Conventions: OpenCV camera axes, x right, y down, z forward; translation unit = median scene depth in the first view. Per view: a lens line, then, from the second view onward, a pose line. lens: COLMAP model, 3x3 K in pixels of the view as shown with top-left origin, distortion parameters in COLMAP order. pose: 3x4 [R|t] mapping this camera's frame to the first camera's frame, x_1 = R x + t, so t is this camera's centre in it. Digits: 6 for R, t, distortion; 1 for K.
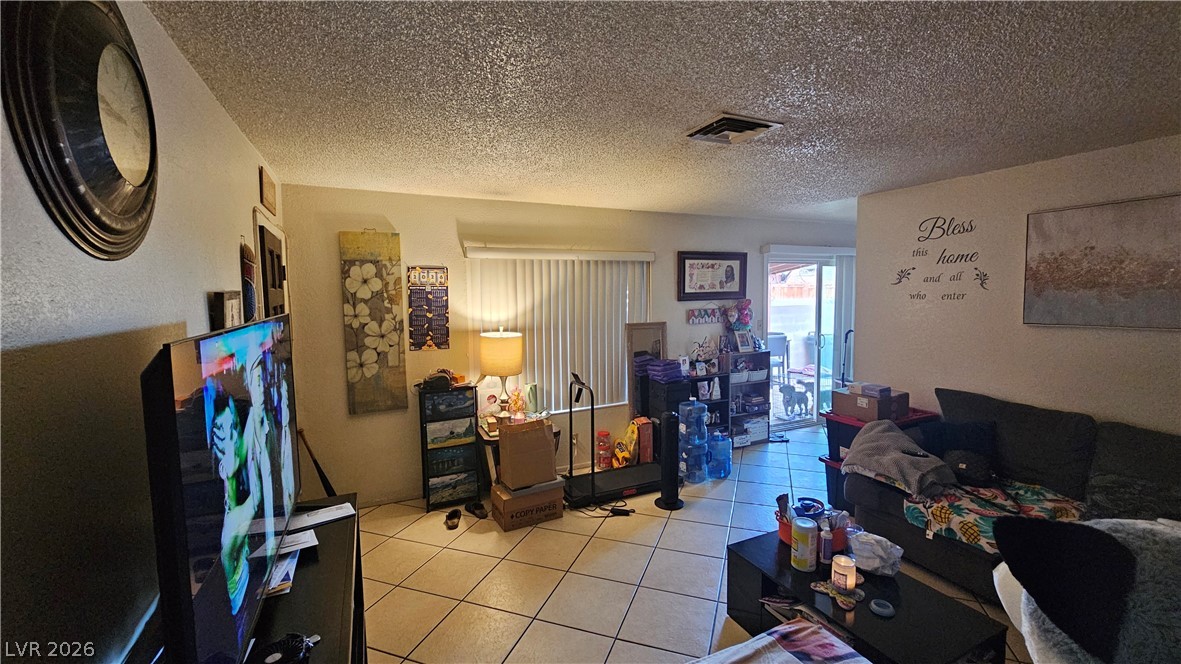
lens RADIAL K [[488.4, 0, 587.9], [0, 488.4, 326.9], [0, 0, 1]] dist [-0.000707, -0.000442]
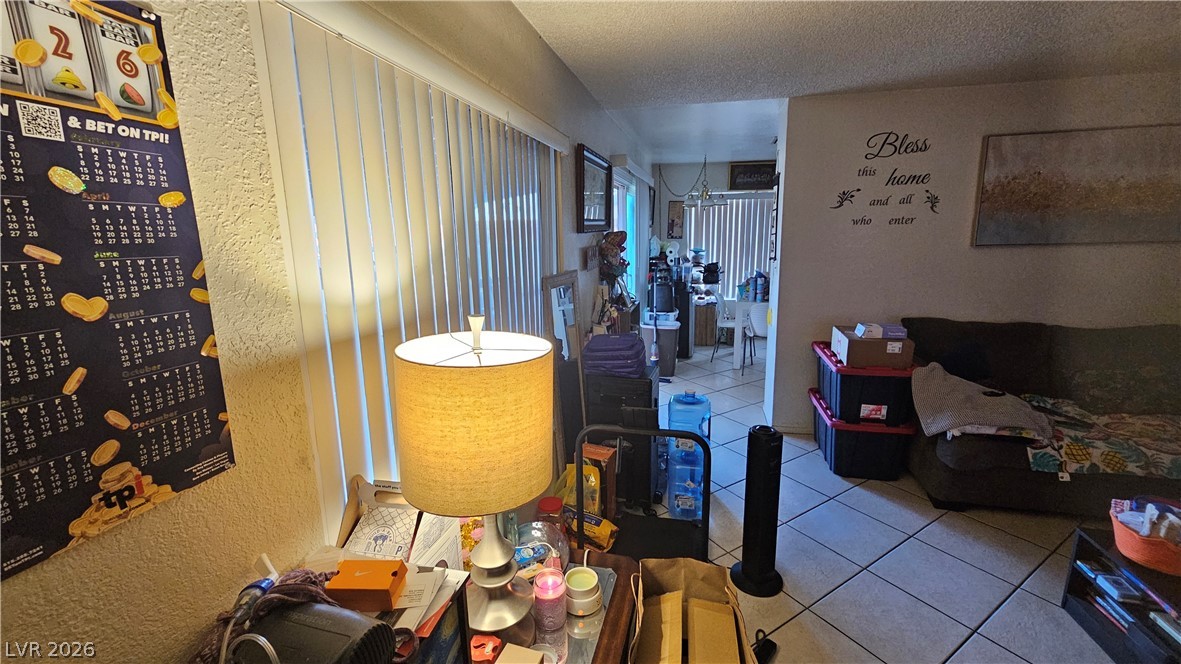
lens RADIAL K [[488.4, 0, 587.9], [0, 488.4, 326.9], [0, 0, 1]] dist [-0.000707, -0.000442]
pose [[0.605605, -0.152073, 0.781099, -0.393551], [0.068751, 0.987899, 0.139031, -0.031868], [-0.792790, -0.030496, 0.608732, 0.884115]]
